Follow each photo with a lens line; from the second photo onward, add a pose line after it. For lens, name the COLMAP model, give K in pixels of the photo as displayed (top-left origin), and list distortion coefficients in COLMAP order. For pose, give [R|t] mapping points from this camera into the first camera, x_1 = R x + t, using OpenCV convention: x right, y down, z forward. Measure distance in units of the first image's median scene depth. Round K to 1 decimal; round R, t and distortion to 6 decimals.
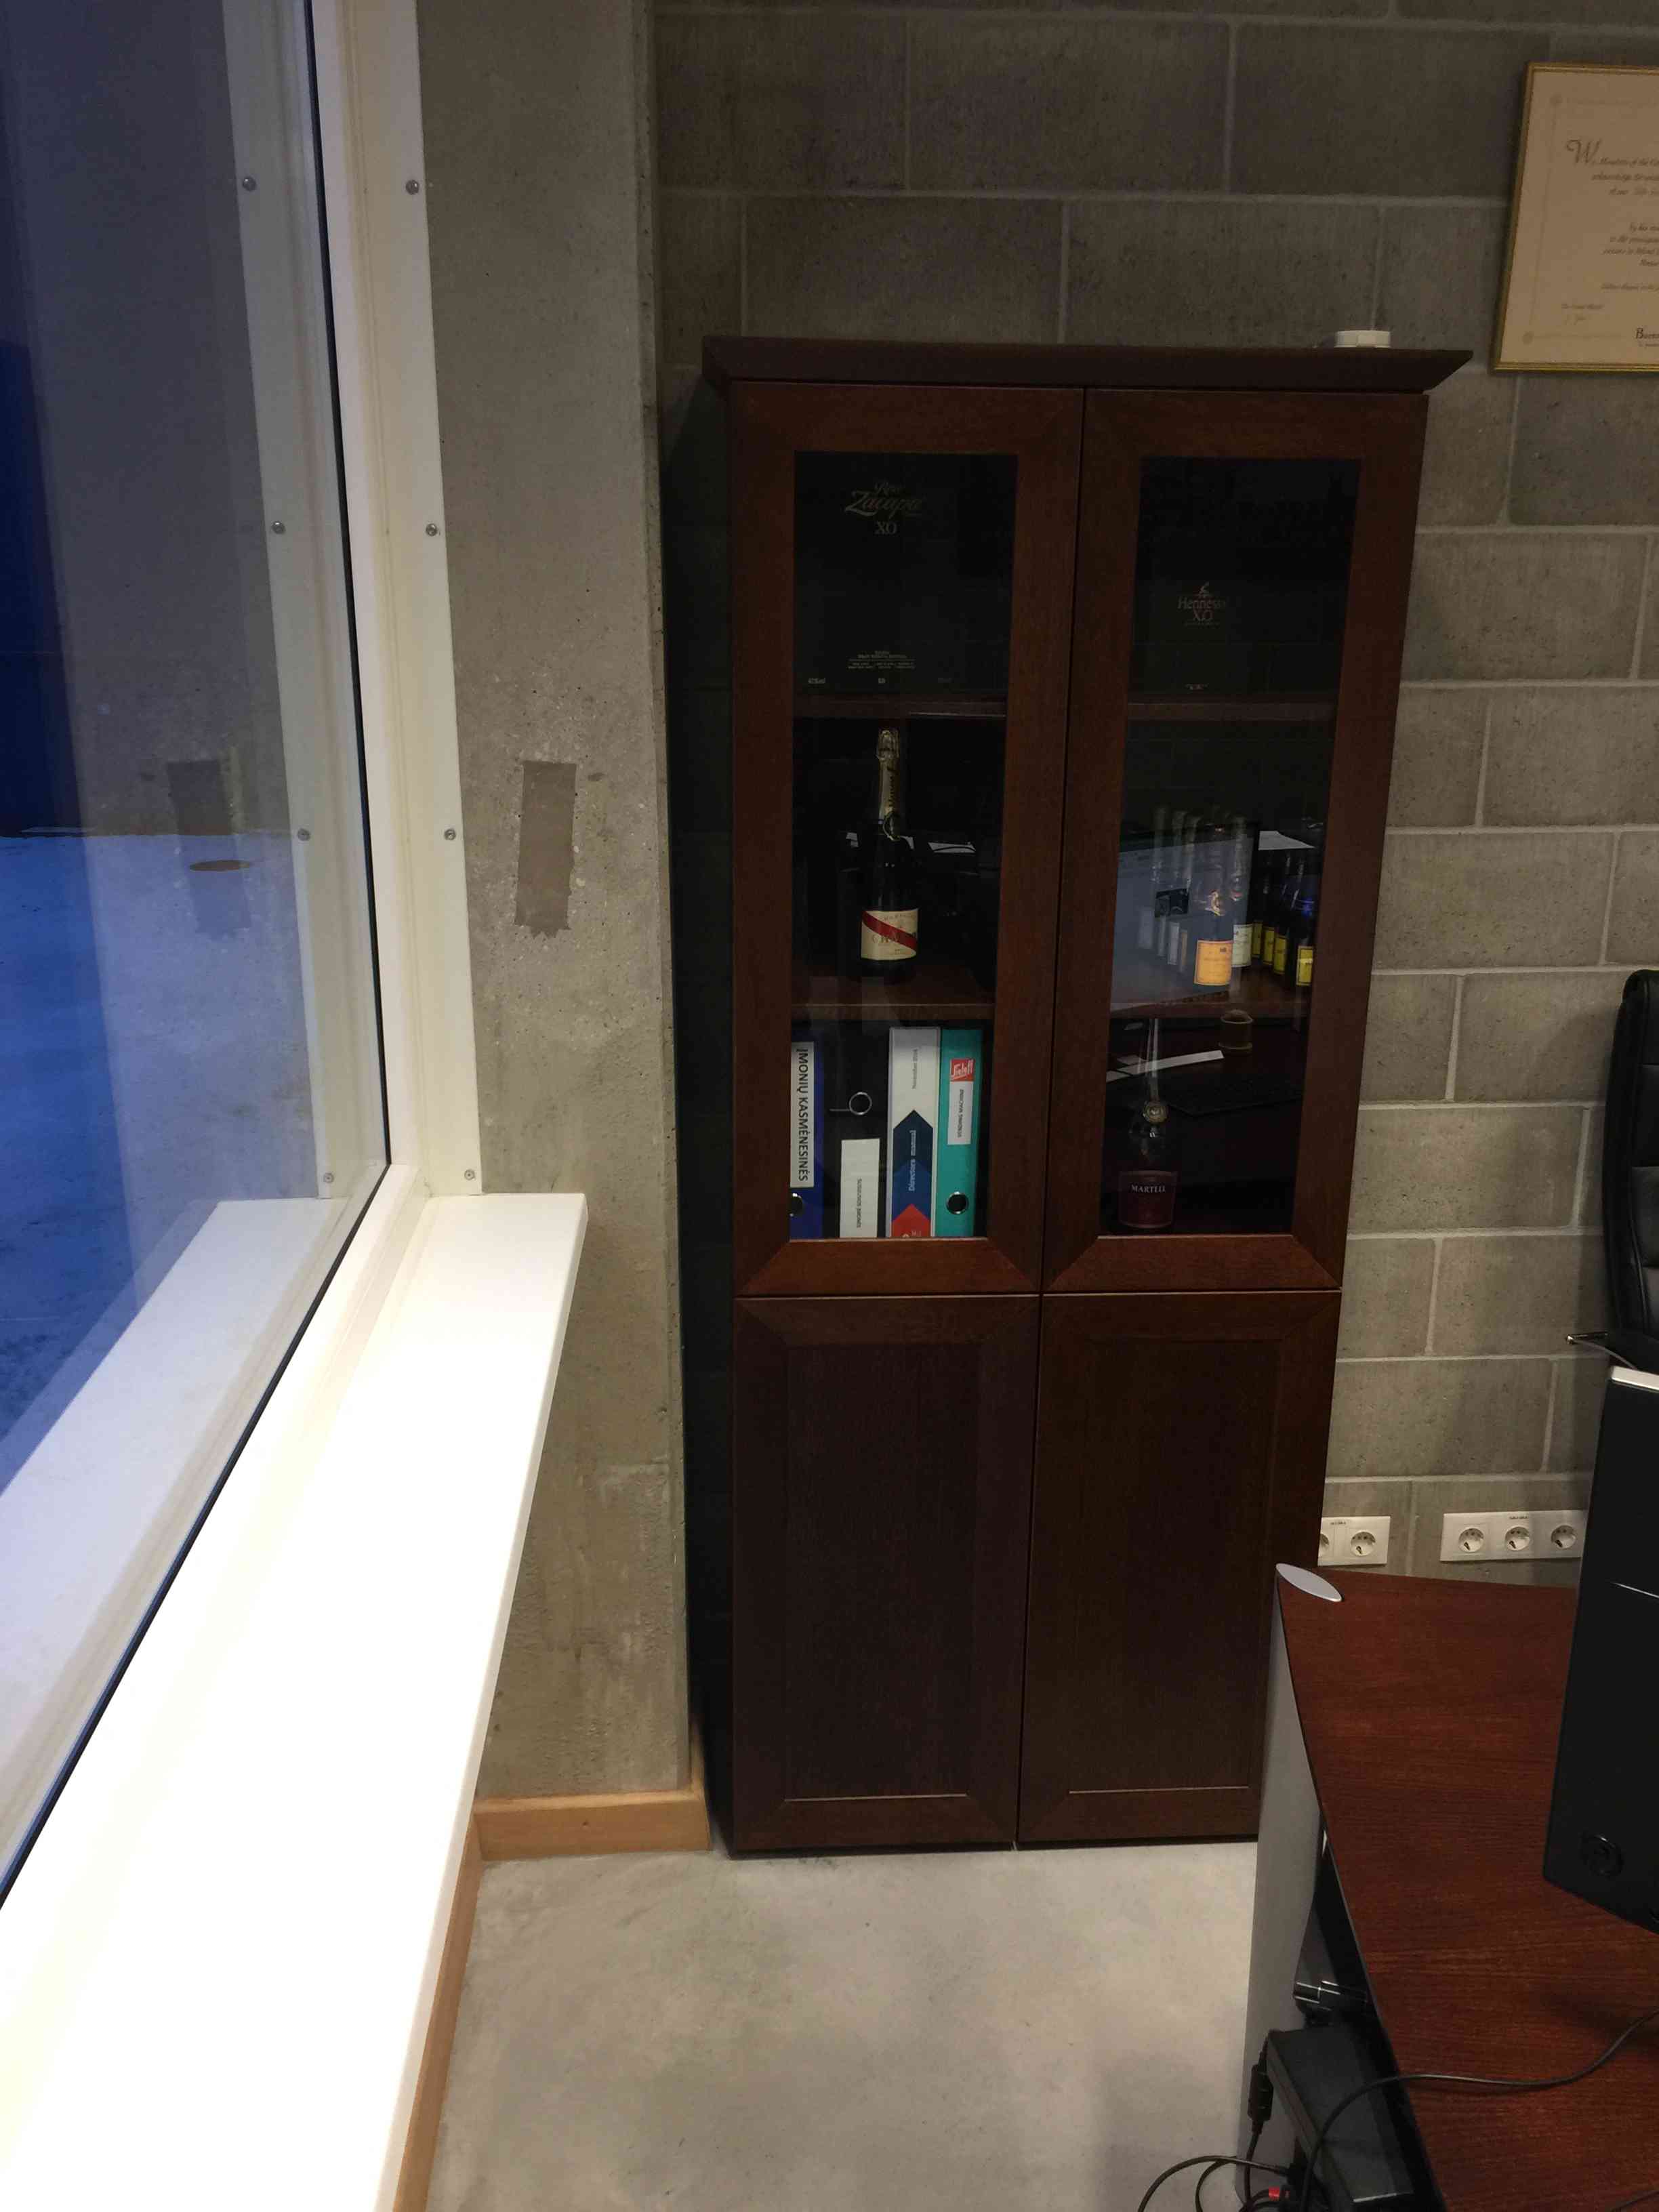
lens RADIAL K [[1925.3, 0, 829.5], [0, 1925.3, 1106.0], [0, 0, 1]] dist [0.120495, -0.114129]
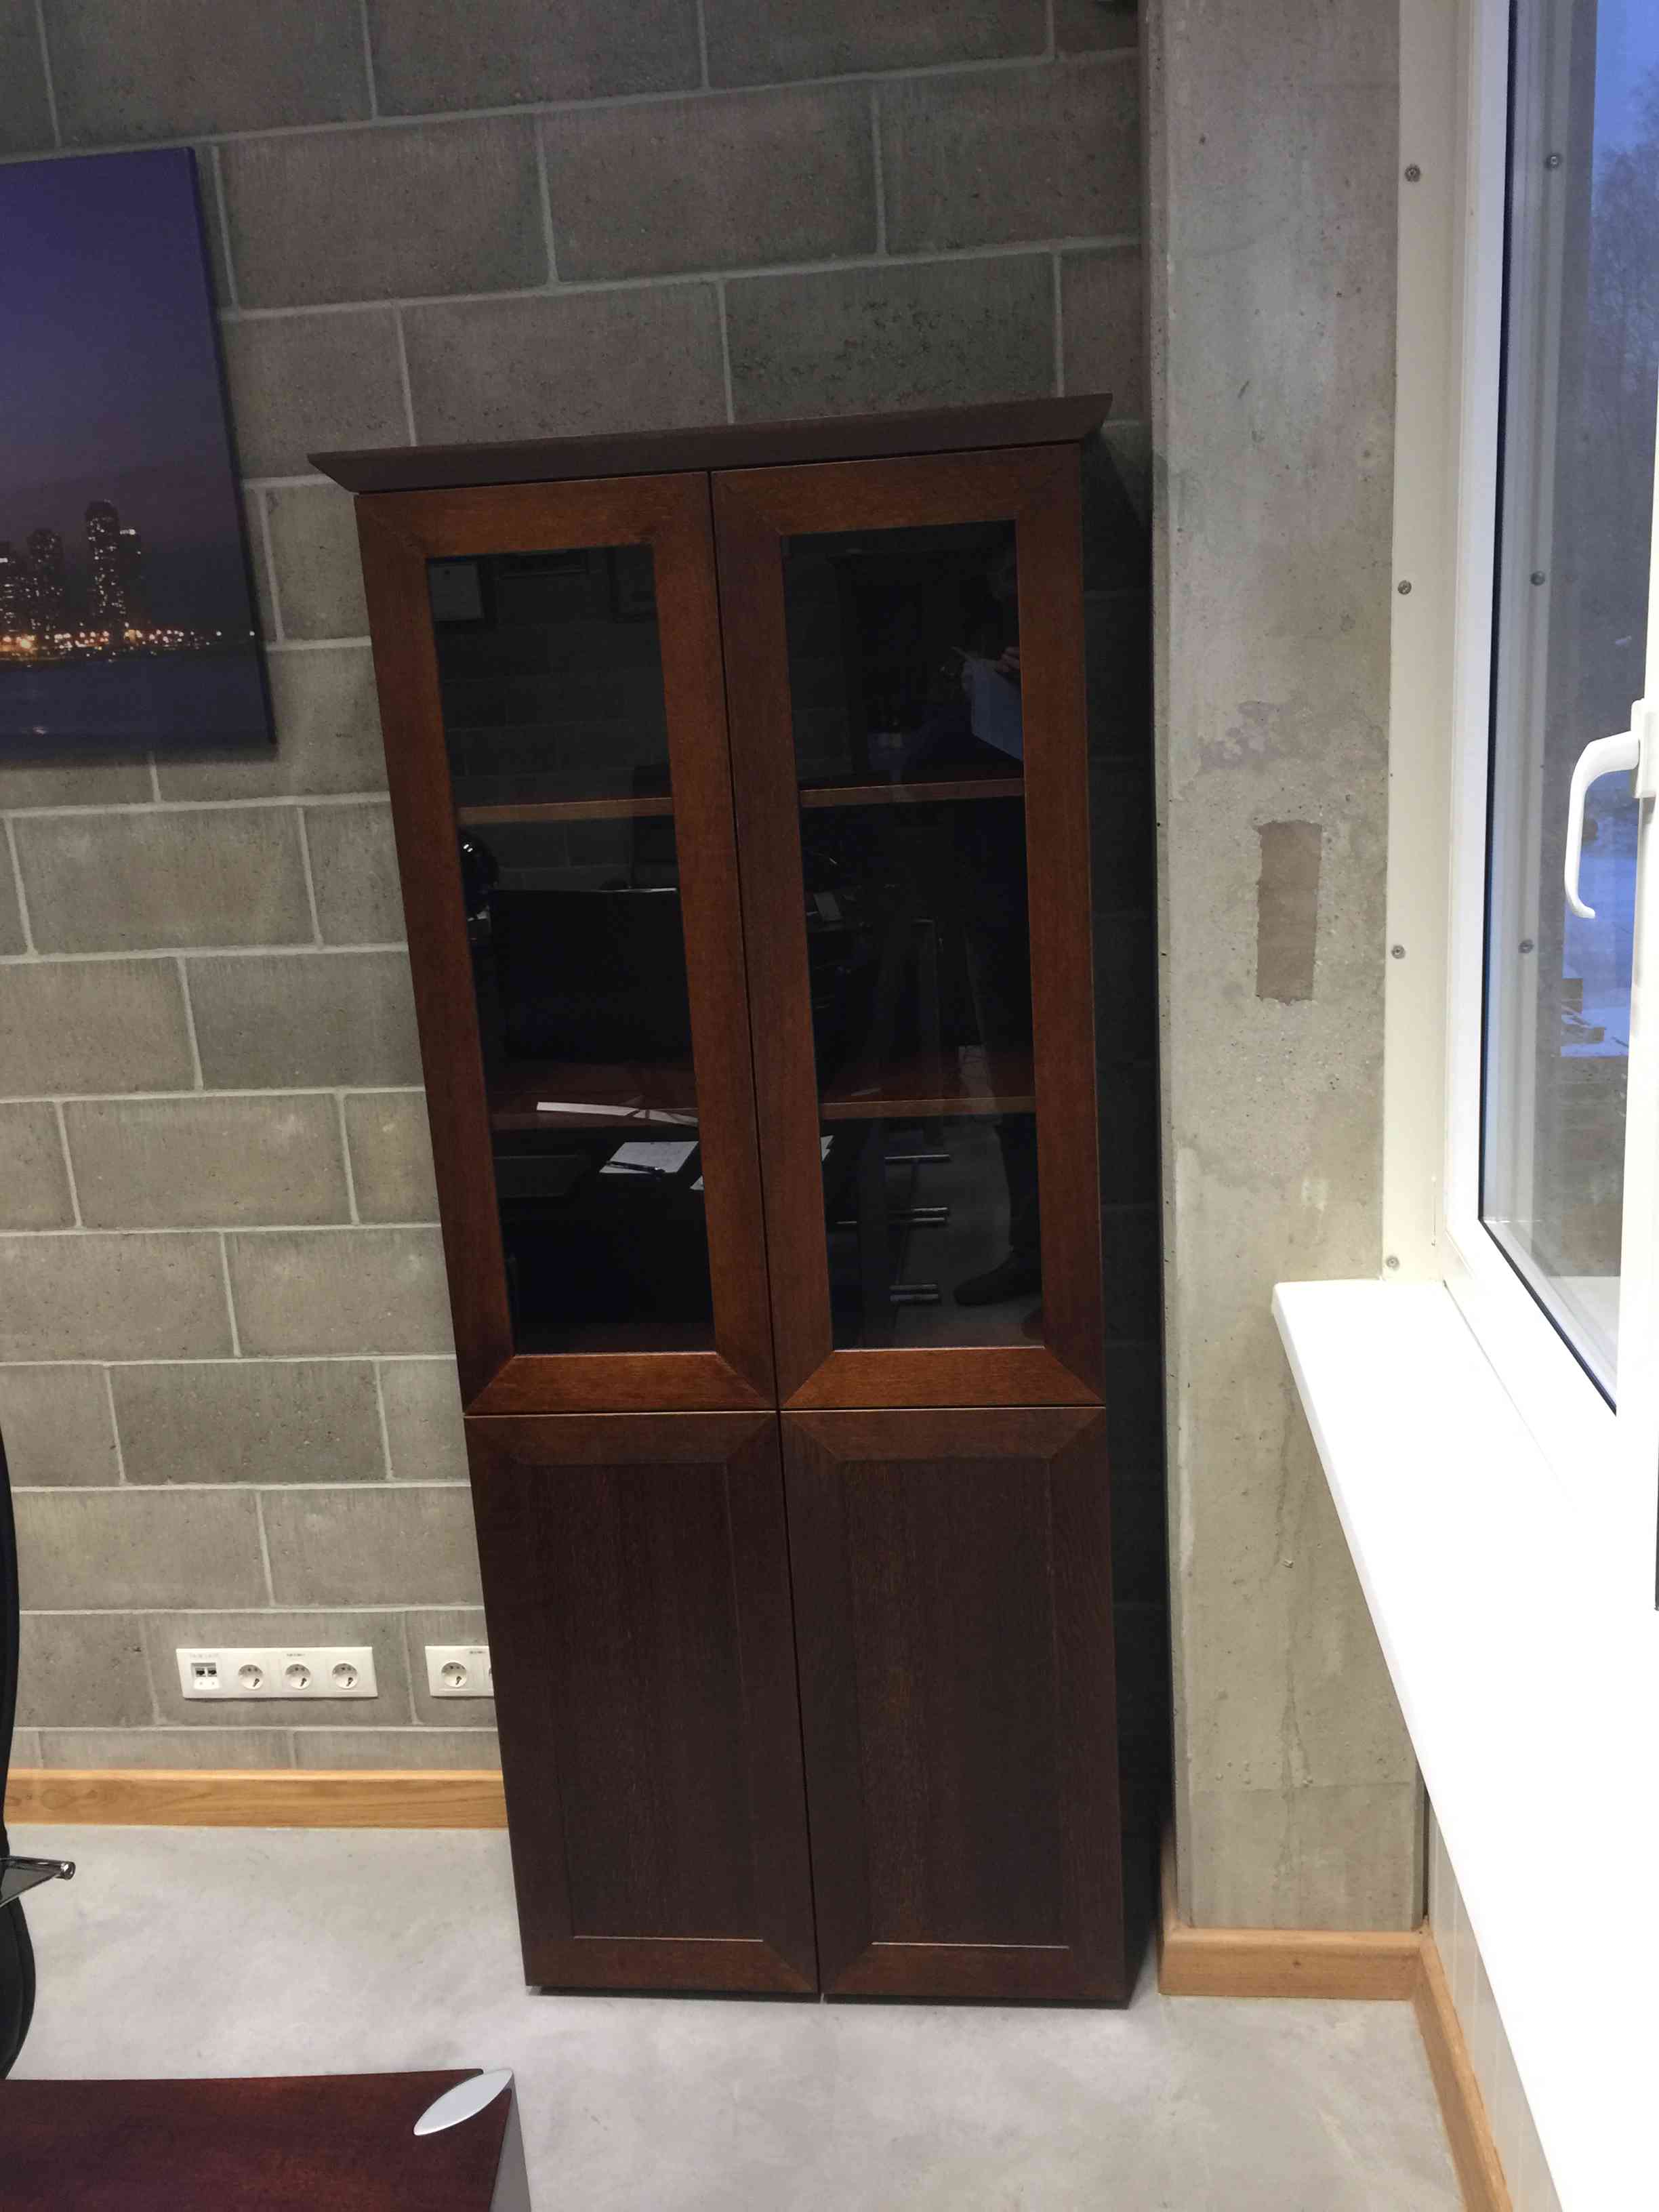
lens RADIAL K [[2018.3, 0, 829.4], [0, 2018.3, 1167.4], [0, 0, 1]] dist [0.127990, -0.000292]
pose [[0.979957, -0.017026, -0.198480, 0.382790], [0.013173, 0.999699, -0.020715, -0.002225], [0.198773, 0.017686, 0.979886, 0.023717]]
